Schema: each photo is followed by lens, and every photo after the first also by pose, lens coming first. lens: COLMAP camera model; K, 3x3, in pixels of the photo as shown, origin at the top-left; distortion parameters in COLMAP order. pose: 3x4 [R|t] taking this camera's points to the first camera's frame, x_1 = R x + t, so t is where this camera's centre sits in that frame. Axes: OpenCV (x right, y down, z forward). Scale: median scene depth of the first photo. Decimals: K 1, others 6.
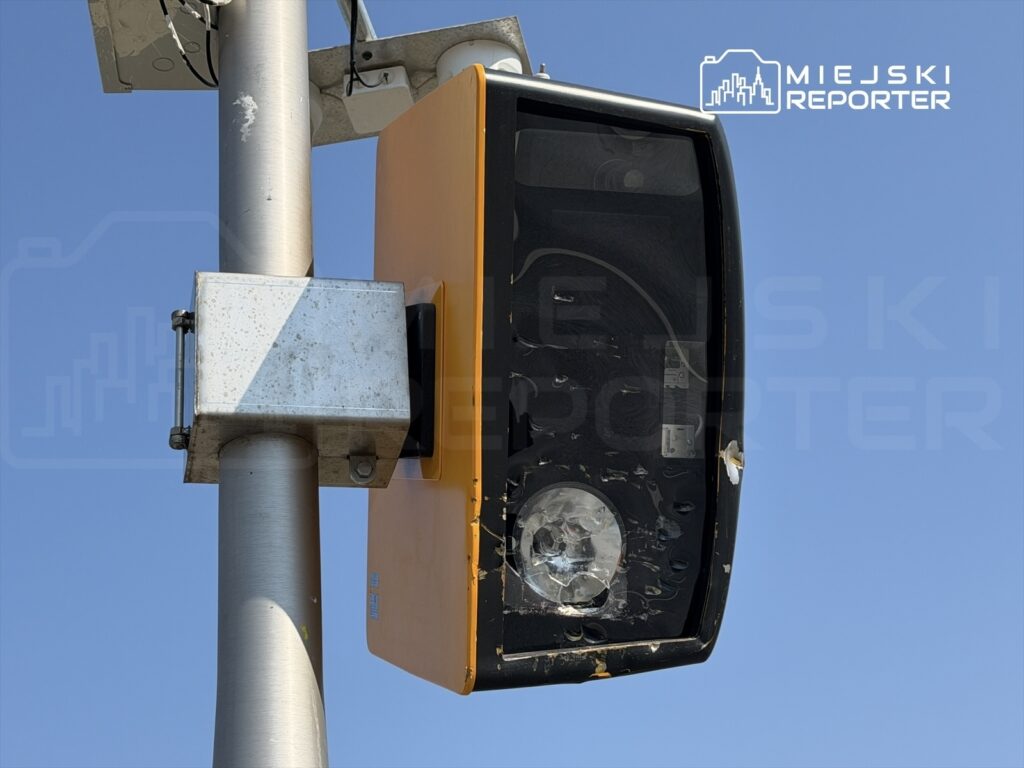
lens RADIAL K [[1955.5, 0, 529.7], [0, 1955.5, 369.8], [0, 0, 1]] dist [0.094434, 0.000000]
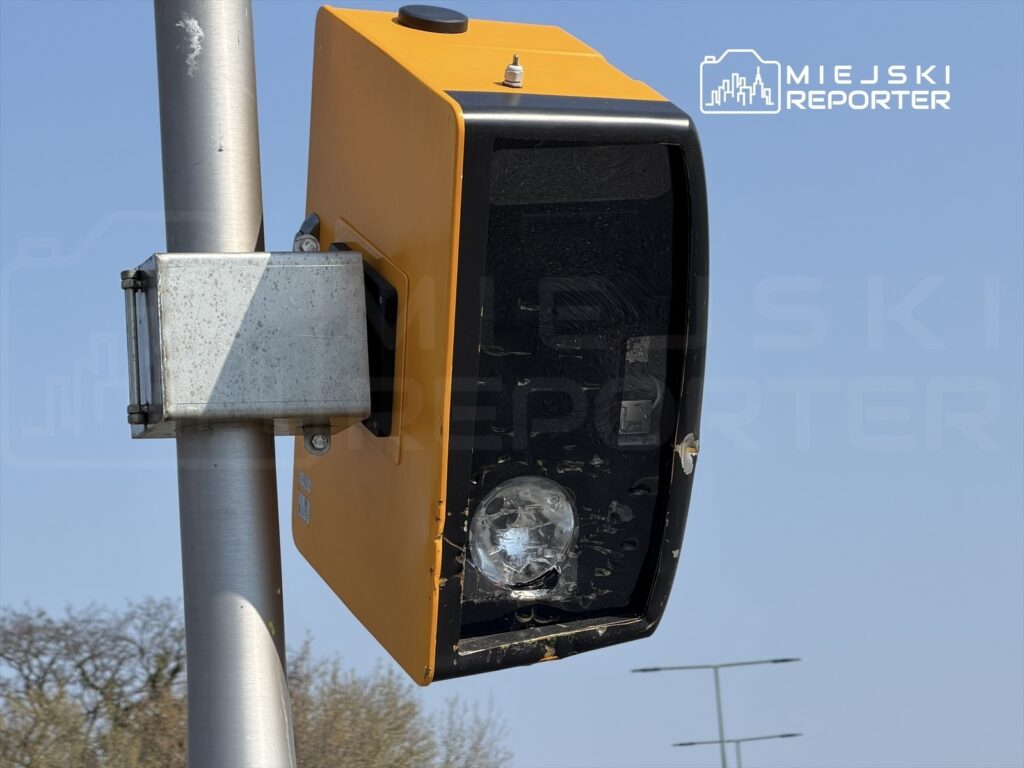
lens RADIAL K [[4469.1, 0, 509.6], [0, 4469.1, 383.6], [0, 0, 1]] dist [0.092047, 0.000000]
pose [[0.997569, 0.023246, 0.065701, -0.141903], [-0.045032, 0.934503, 0.353095, -0.805675], [-0.053190, -0.355195, 0.933278, -1.148475]]
